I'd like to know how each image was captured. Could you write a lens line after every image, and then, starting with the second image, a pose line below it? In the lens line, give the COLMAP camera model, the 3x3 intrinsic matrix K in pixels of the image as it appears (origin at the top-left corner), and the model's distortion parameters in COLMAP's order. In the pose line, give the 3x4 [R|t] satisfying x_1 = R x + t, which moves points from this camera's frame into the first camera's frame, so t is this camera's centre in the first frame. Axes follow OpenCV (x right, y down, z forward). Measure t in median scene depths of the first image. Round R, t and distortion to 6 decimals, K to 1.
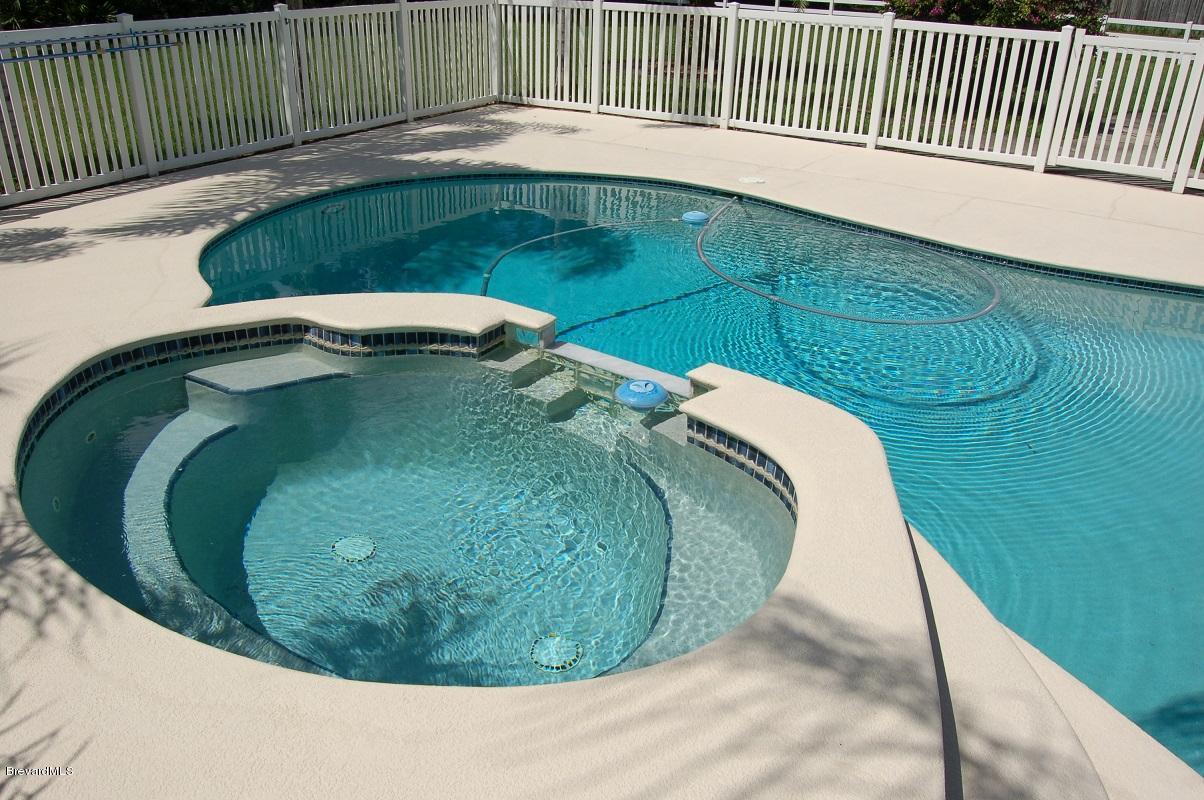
lens RADIAL K [[959.8, 0, 603.8], [0, 959.8, 405.6], [0, 0, 1]] dist [-0.096923, 0.045804]
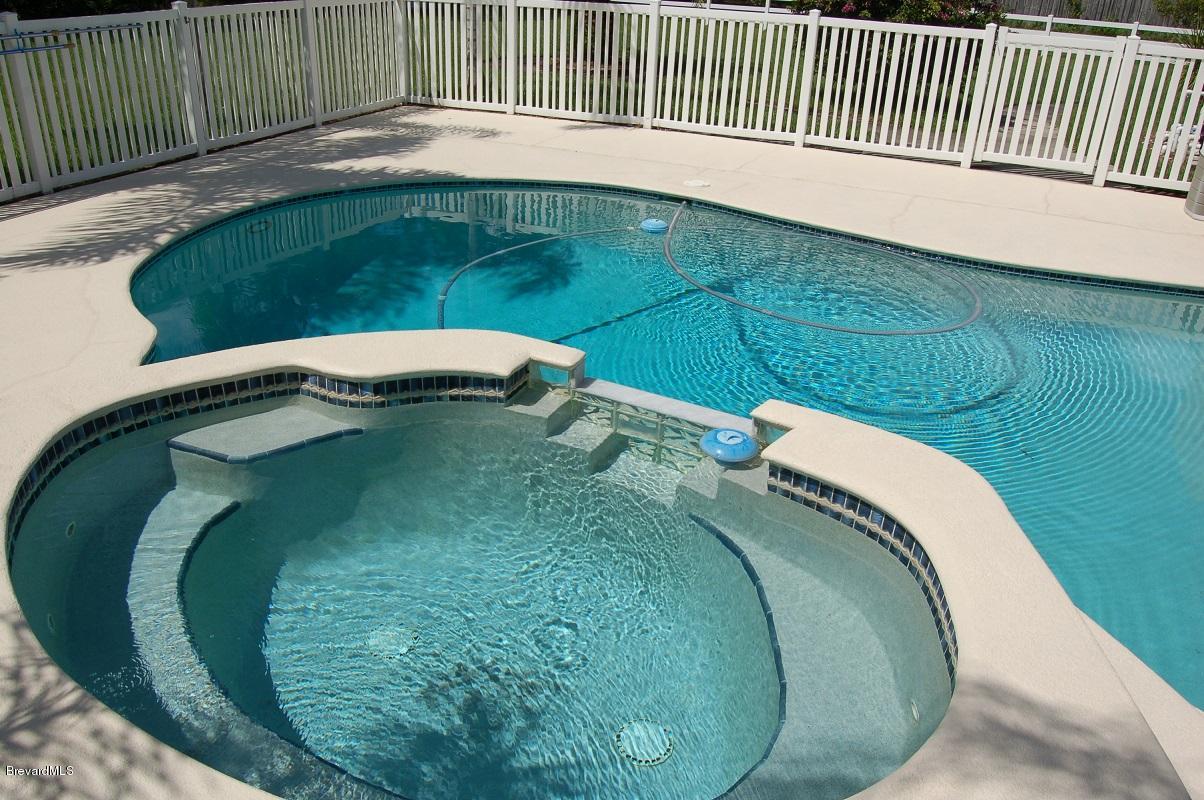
lens RADIAL K [[959.8, 0, 592.7], [0, 959.8, 399.7], [0, 0, 1]] dist [-0.096923, 0.045804]
pose [[0.991020, -0.047772, 0.124886, -0.090843], [0.047584, 0.998857, 0.004490, -0.029289], [-0.124958, 0.001493, 0.992161, 0.055541]]
